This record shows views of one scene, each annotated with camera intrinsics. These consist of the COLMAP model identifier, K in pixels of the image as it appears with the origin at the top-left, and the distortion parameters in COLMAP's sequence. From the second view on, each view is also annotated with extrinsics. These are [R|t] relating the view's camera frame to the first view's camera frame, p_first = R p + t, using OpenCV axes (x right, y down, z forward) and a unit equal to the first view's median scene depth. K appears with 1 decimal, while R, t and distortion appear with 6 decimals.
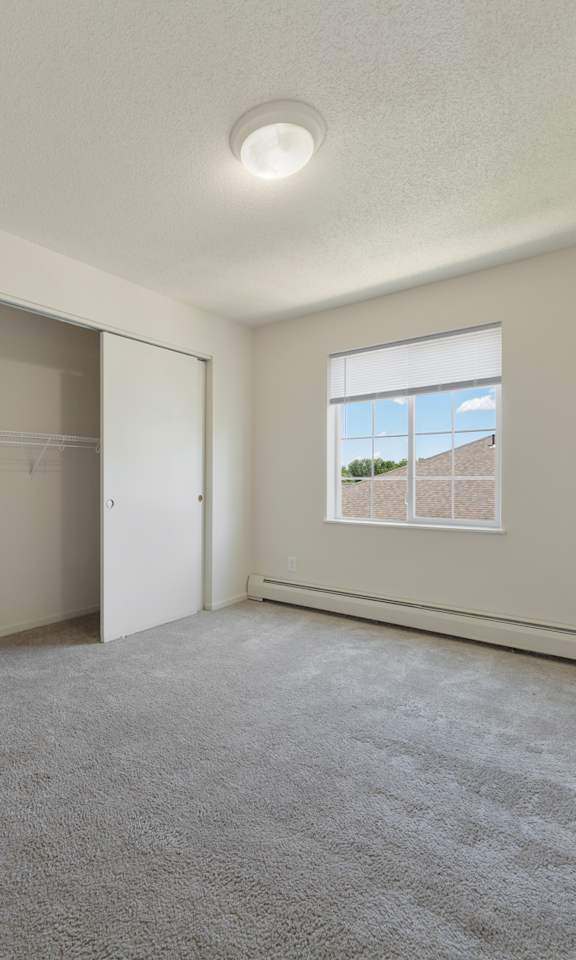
lens RADIAL K [[450.6, 0, 288.0], [0, 450.6, 480.0], [0, 0, 1]] dist [-0.000365, -0.000080]
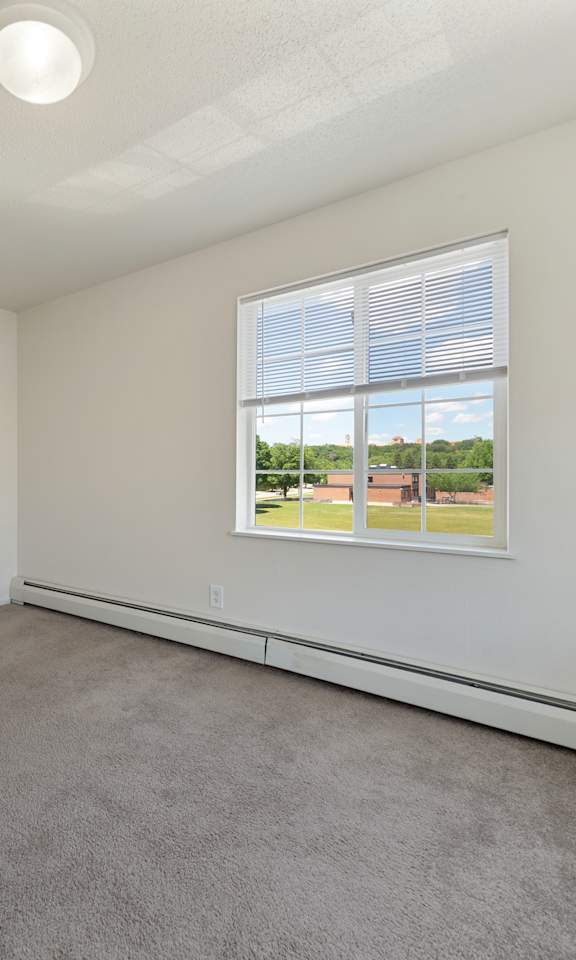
lens RADIAL K [[957.9, 0, 288.0], [0, 957.9, 480.0], [0, 0, 1]] dist [0.003518, 0.001537]
pose [[0.958111, -0.001187, -0.286393, 0.604257], [0.002589, 0.999986, 0.004518, 0.000475], [0.286384, -0.005070, 0.958102, -0.435138]]
